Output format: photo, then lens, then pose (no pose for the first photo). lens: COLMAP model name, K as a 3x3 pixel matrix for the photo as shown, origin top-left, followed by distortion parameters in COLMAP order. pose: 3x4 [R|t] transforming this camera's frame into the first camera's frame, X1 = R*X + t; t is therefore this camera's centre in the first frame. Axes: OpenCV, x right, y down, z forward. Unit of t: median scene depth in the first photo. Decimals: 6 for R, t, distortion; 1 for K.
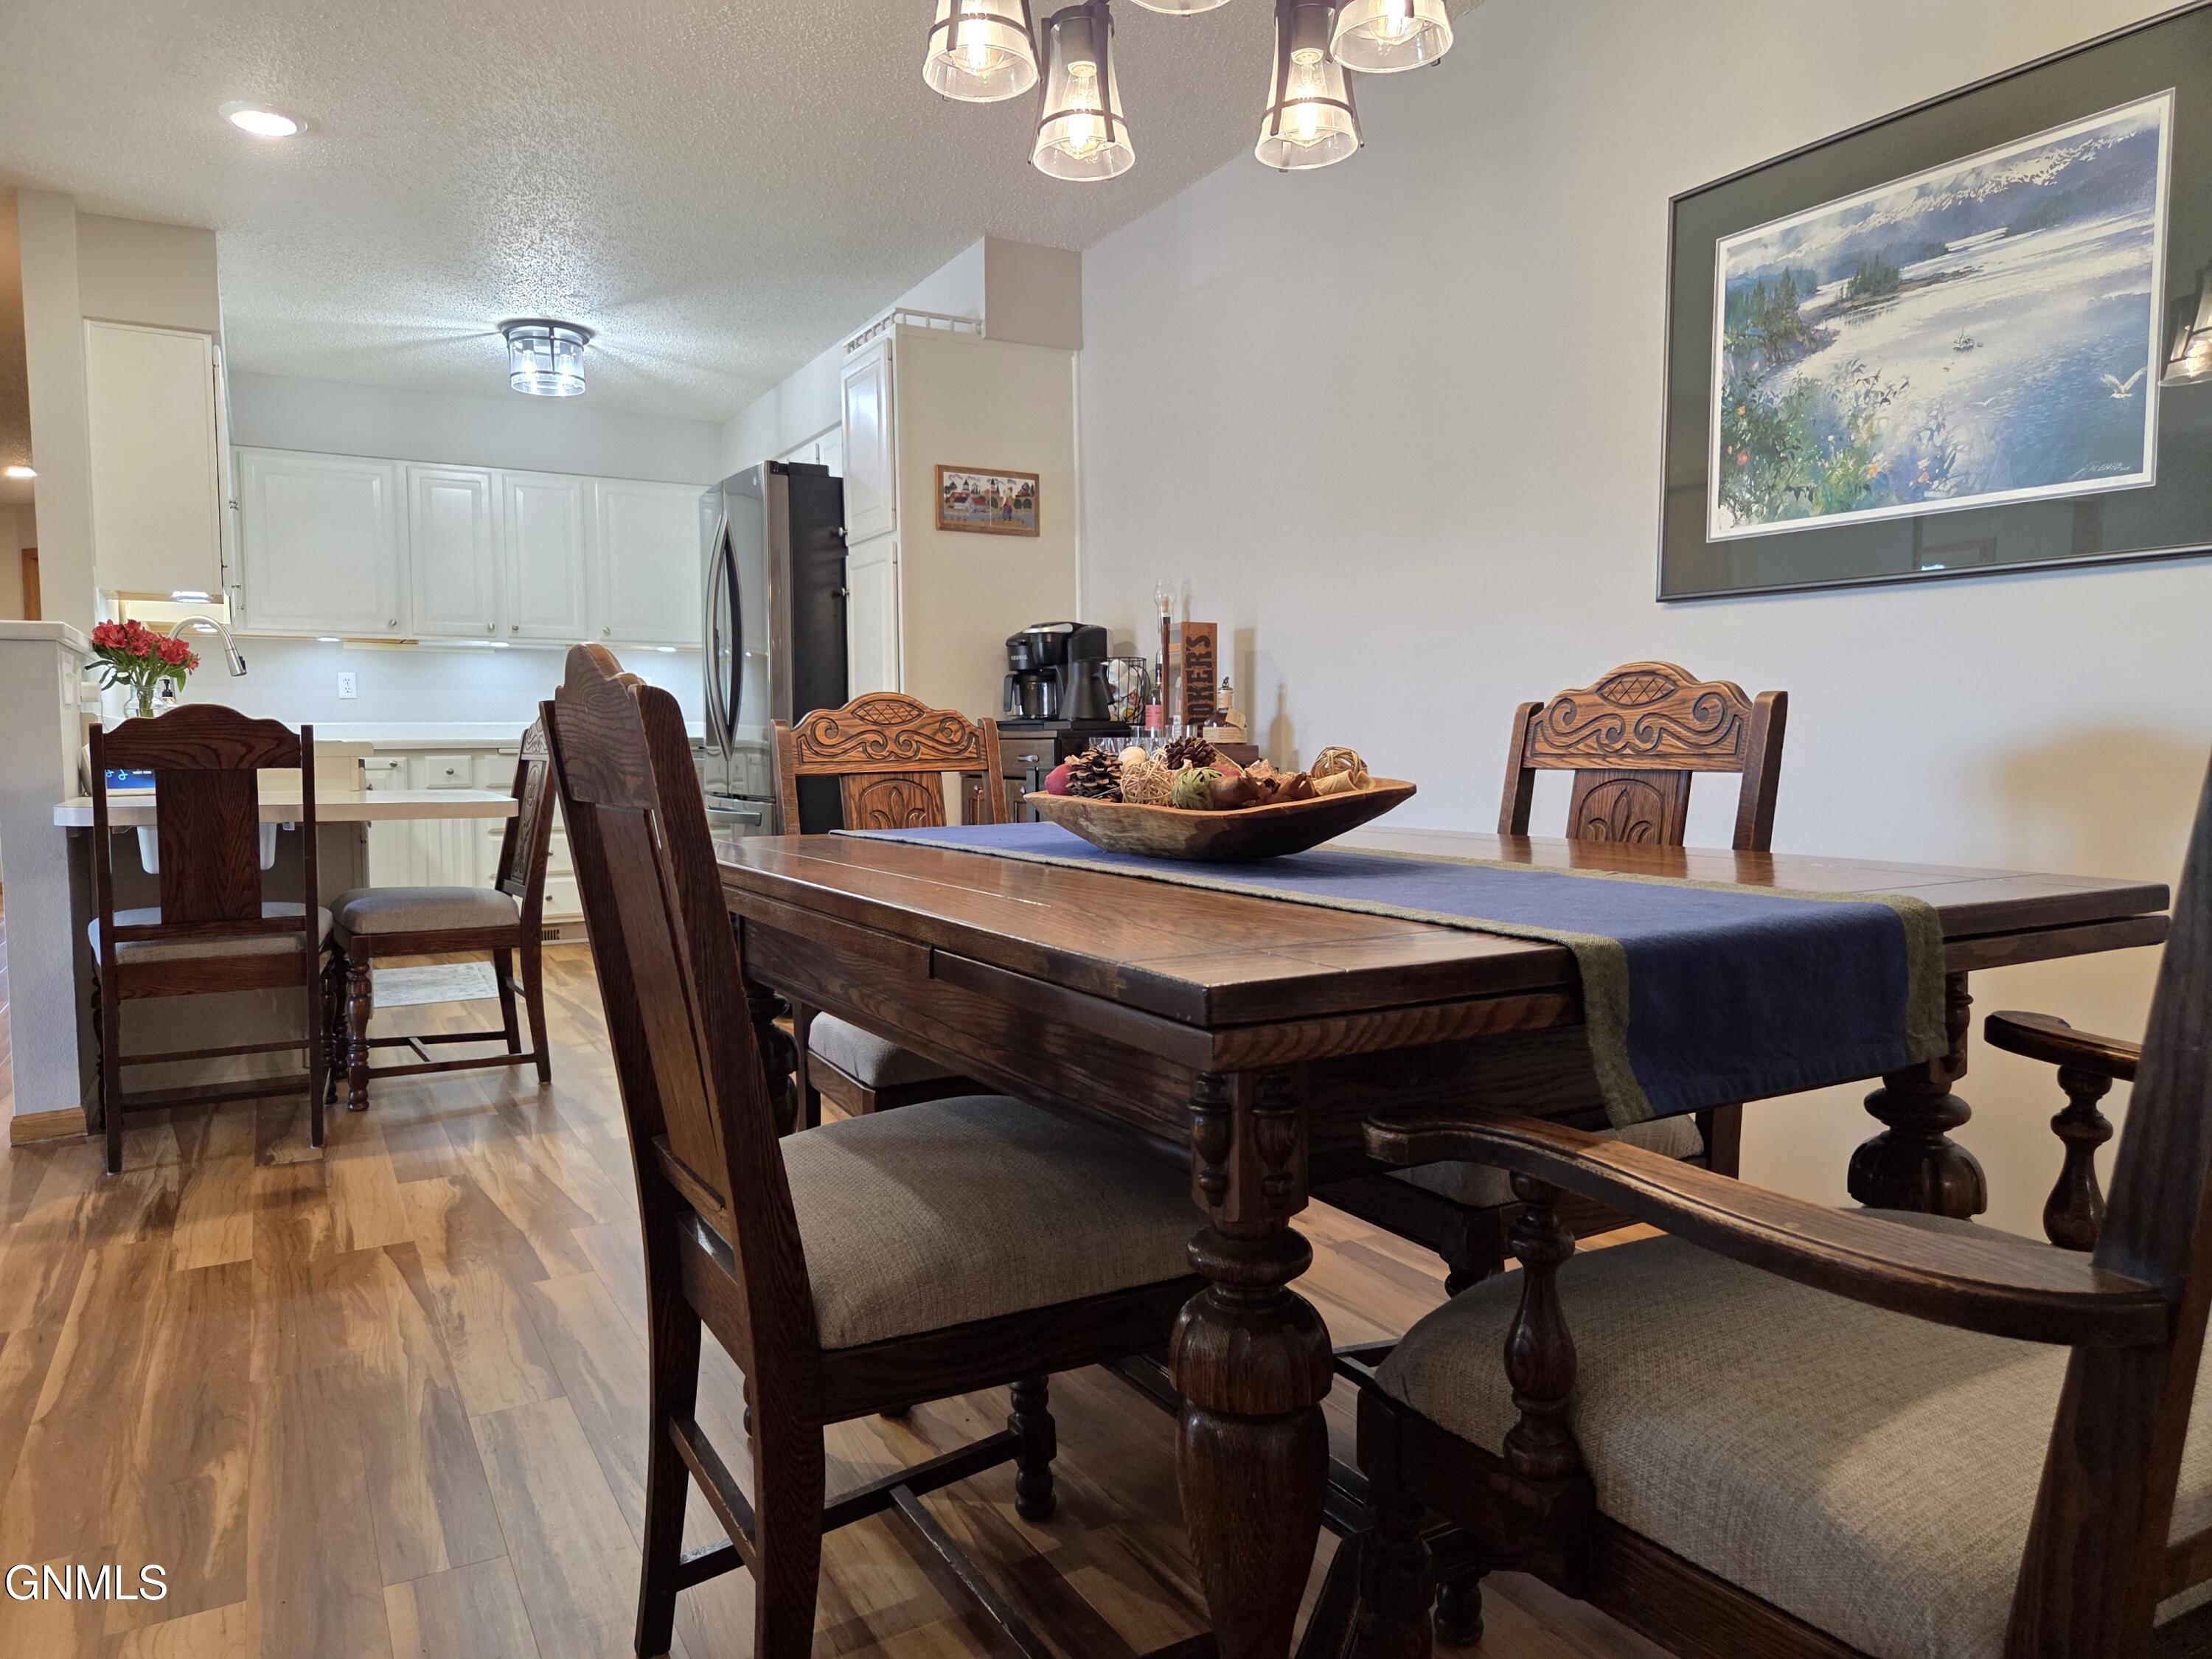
lens RADIAL K [[1462.2, 0, 1105.7], [0, 1462.2, 822.8], [0, 0, 1]] dist [0.038692, -0.036122]
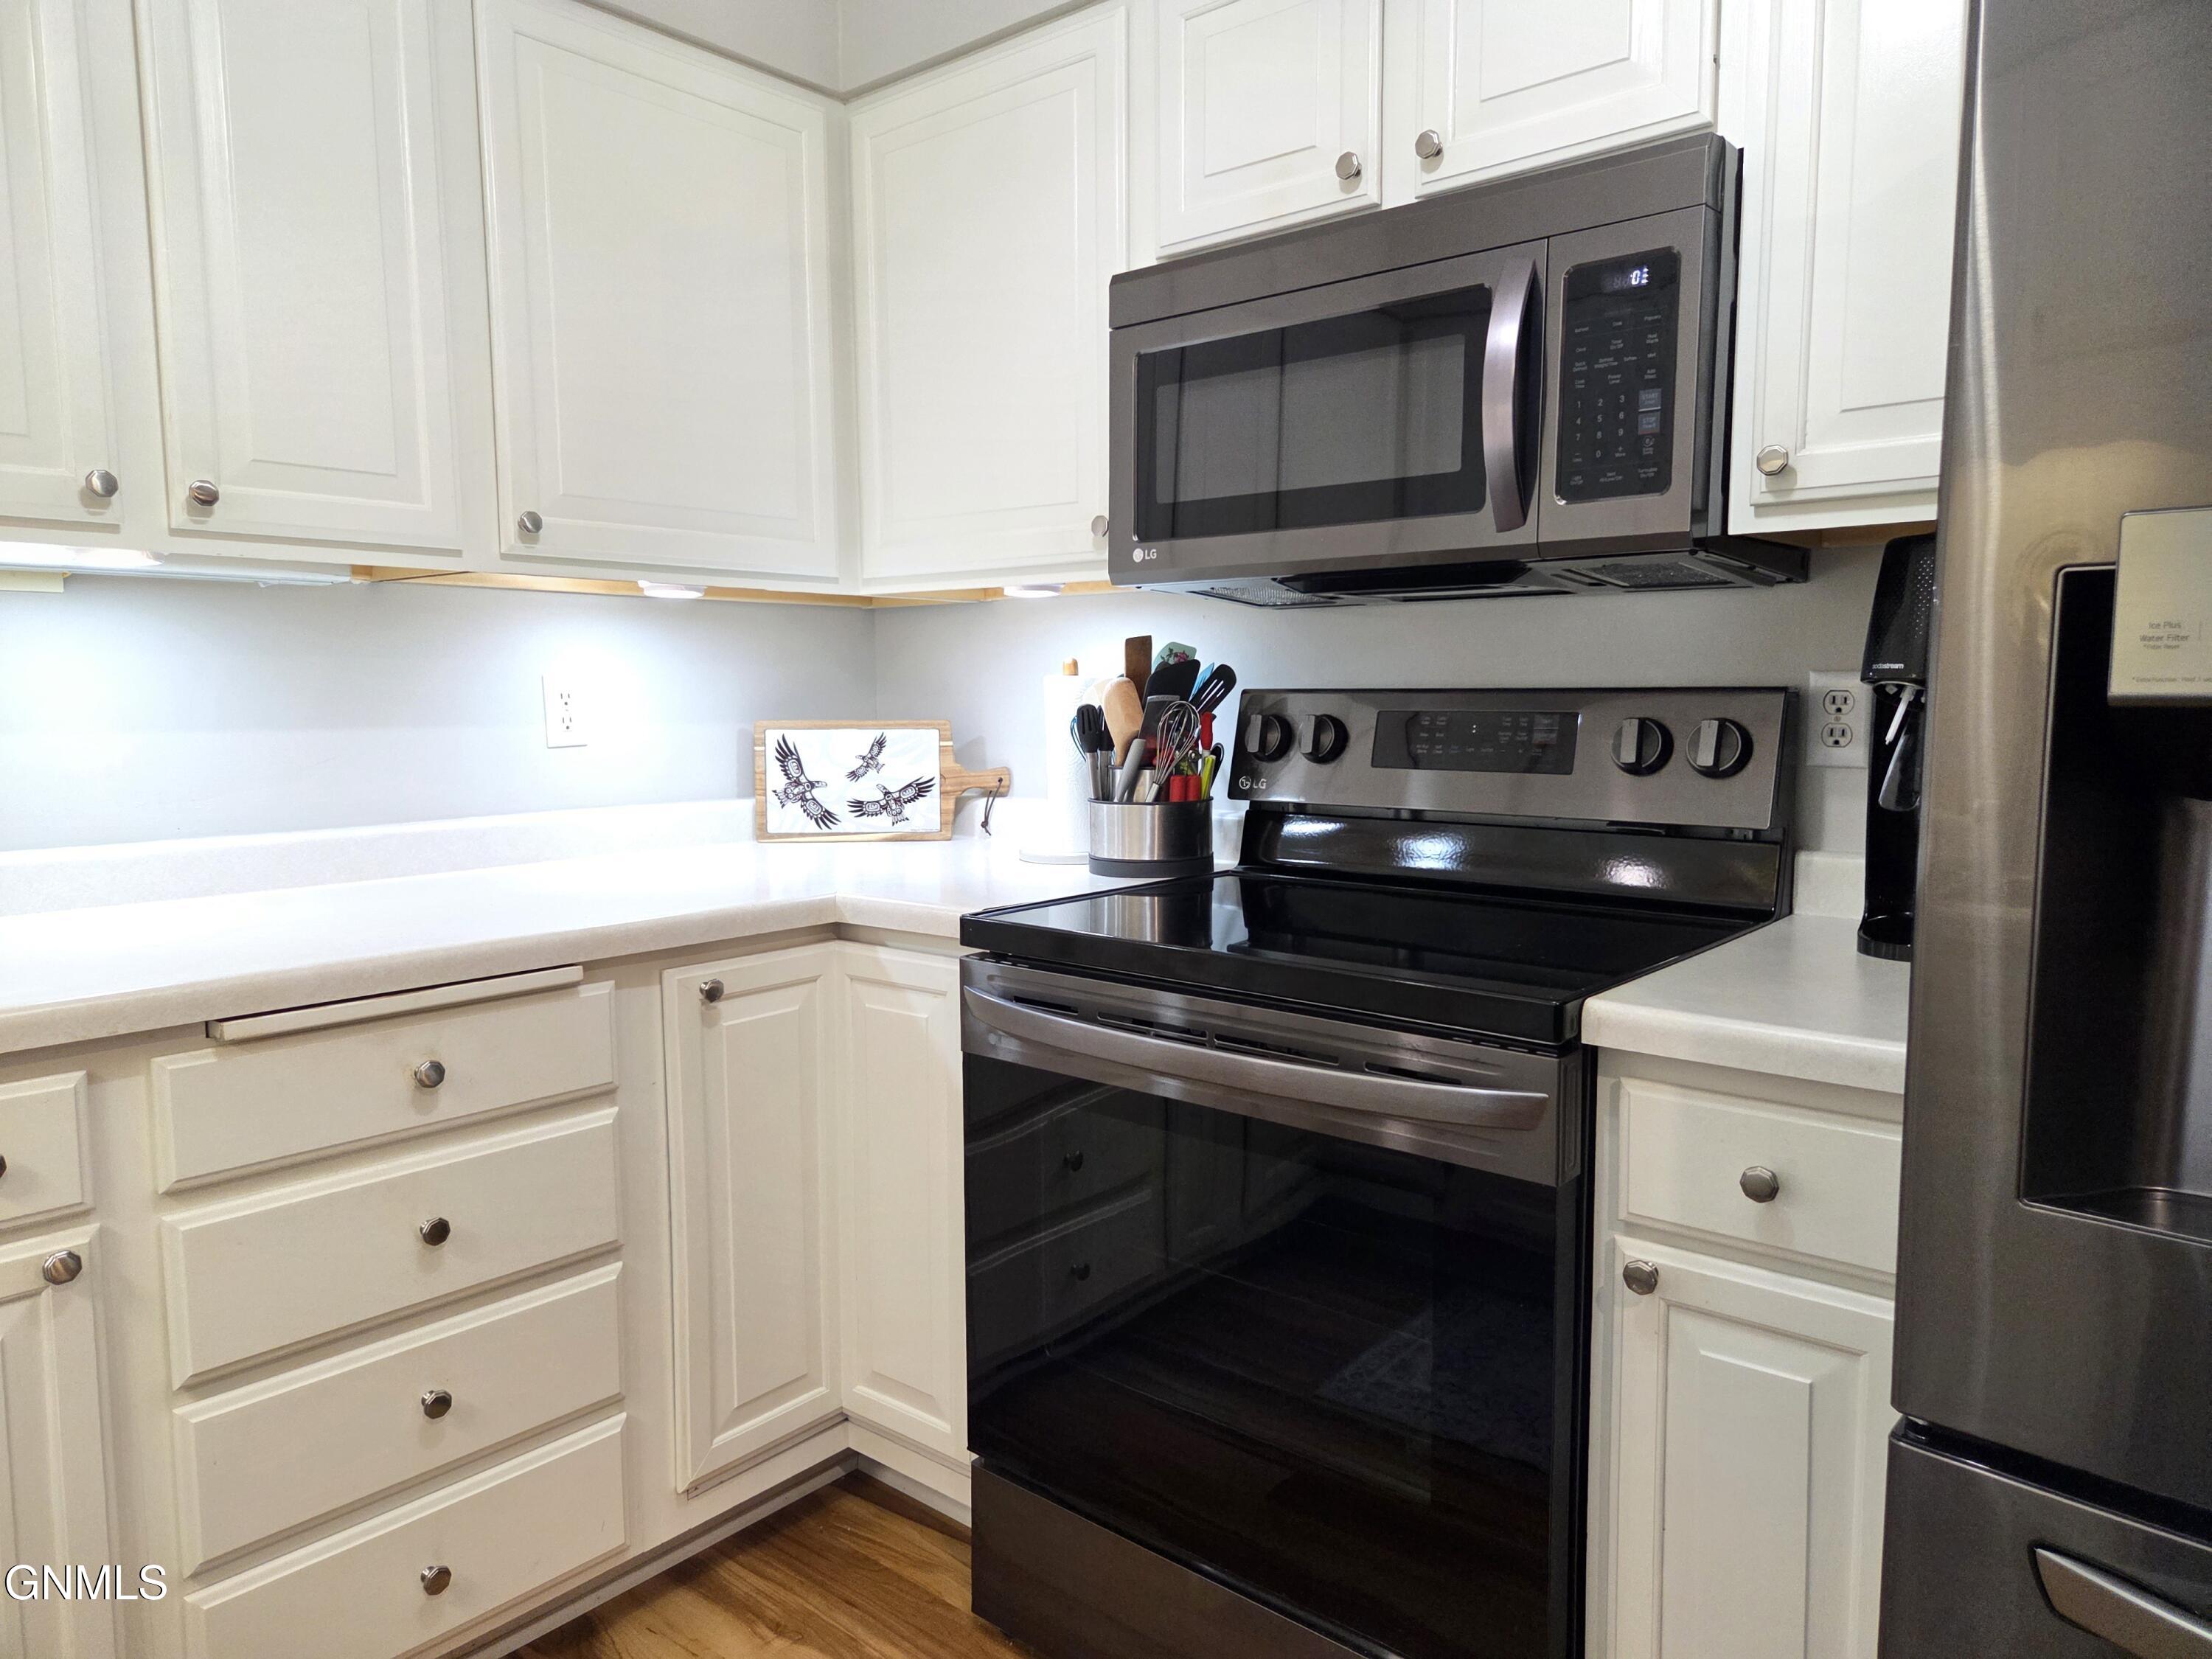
lens RADIAL K [[1462.2, 0, 1105.7], [0, 1462.2, 822.8], [0, 0, 1]] dist [0.038692, -0.036122]
pose [[0.944047, -0.024396, 0.328907, -0.488028], [0.015056, 0.999409, 0.030917, -0.116477], [-0.329467, -0.024235, 0.943856, 1.011989]]
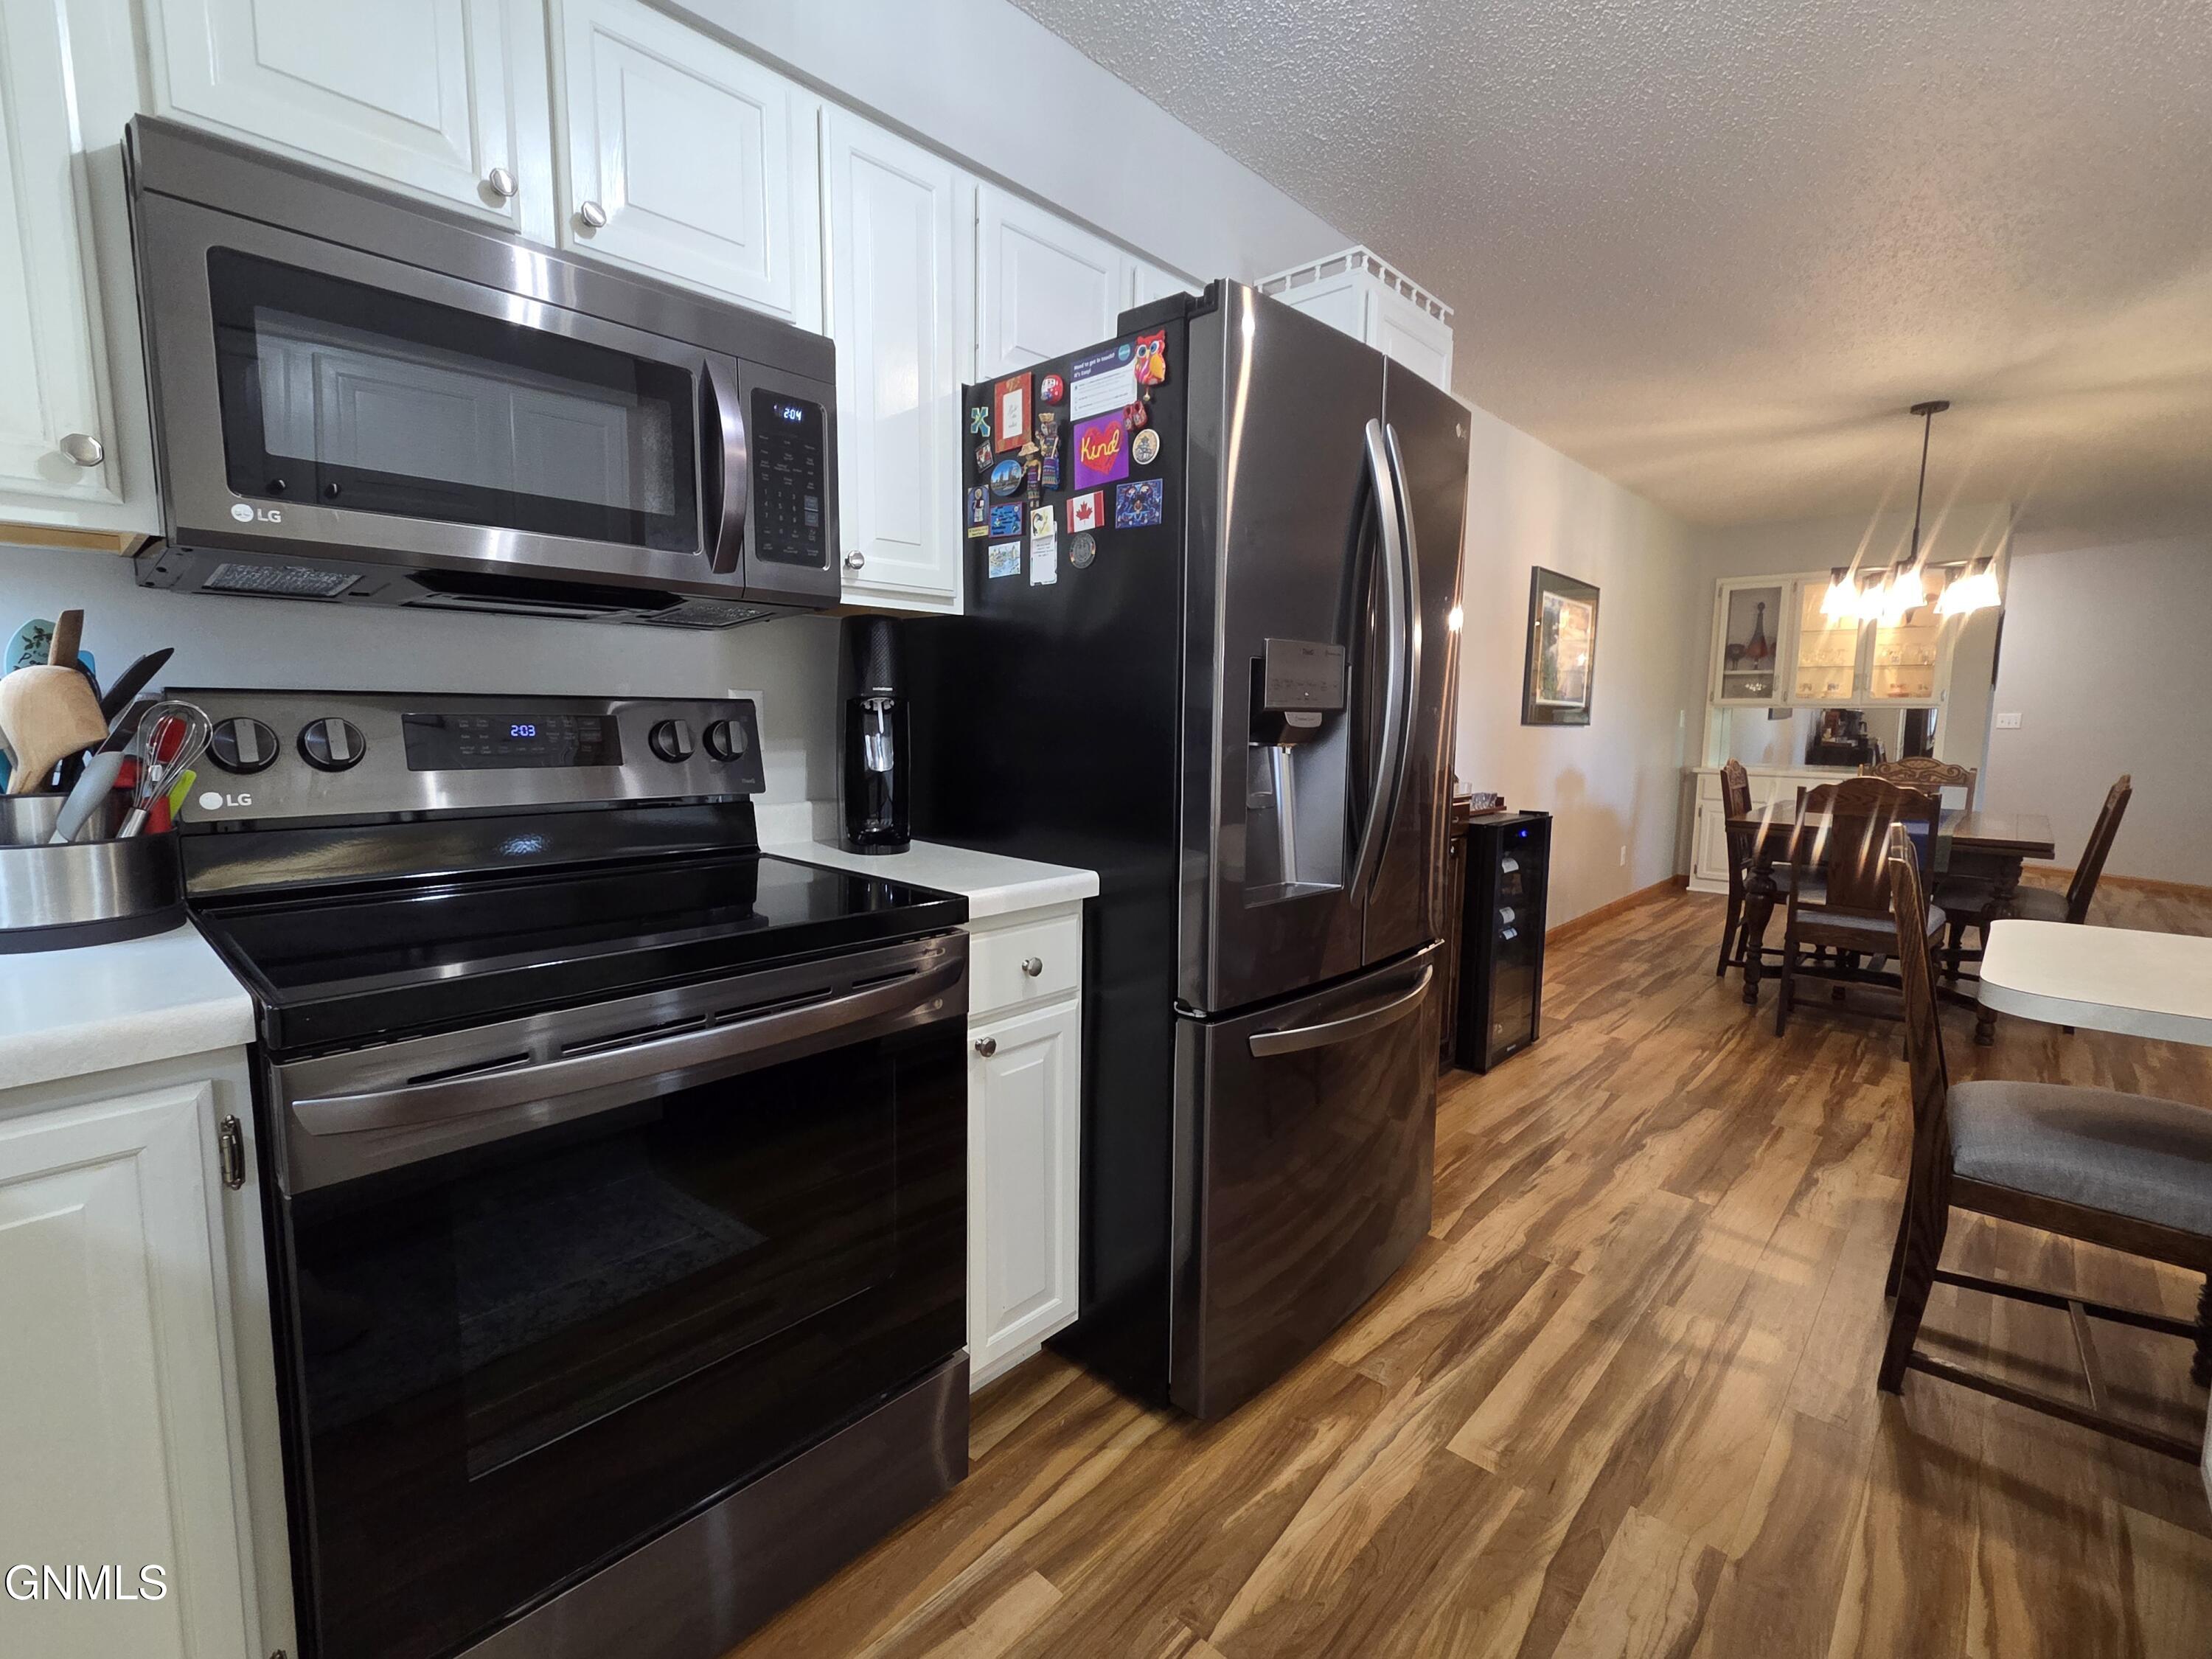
lens RADIAL K [[994.0, 0, 1106.8], [0, 994.0, 819.6], [0, 0, 1]] dist [-0.000540, -0.000184]
pose [[-0.296697, -0.099303, 0.949795, -0.578230], [0.047032, 0.991852, 0.118392, -0.125851], [-0.953813, 0.079797, -0.289609, 1.214587]]
